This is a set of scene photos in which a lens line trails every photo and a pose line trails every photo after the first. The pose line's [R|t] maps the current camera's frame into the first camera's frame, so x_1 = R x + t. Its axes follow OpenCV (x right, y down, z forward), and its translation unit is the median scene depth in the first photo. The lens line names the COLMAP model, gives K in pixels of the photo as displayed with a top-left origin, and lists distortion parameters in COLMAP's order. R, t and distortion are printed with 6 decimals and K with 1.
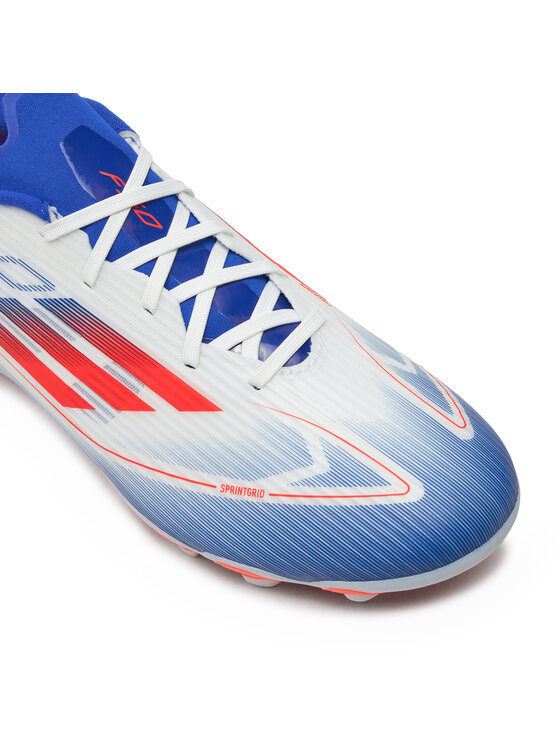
lens RADIAL K [[1324.6, 0, 280.0], [0, 1324.6, 373.0], [0, 0, 1]] dist [-0.031382, 0.034458]
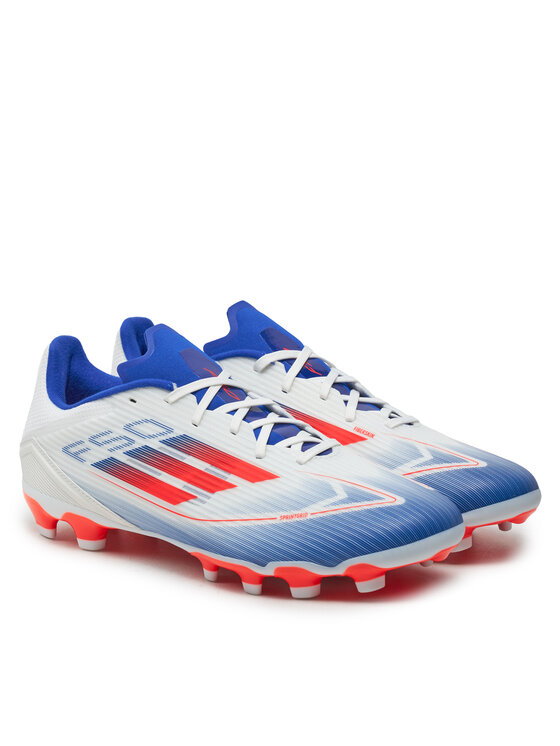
lens RADIAL K [[2112.8, 0, 280.0], [0, 2112.8, 373.0], [0, 0, 1]] dist [0.002860, 0.054949]
pose [[0.999891, -0.008702, 0.011935, -0.072121], [0.013926, 0.824701, -0.565398, 1.362564], [-0.004922, 0.565502, 0.824732, -1.186987]]
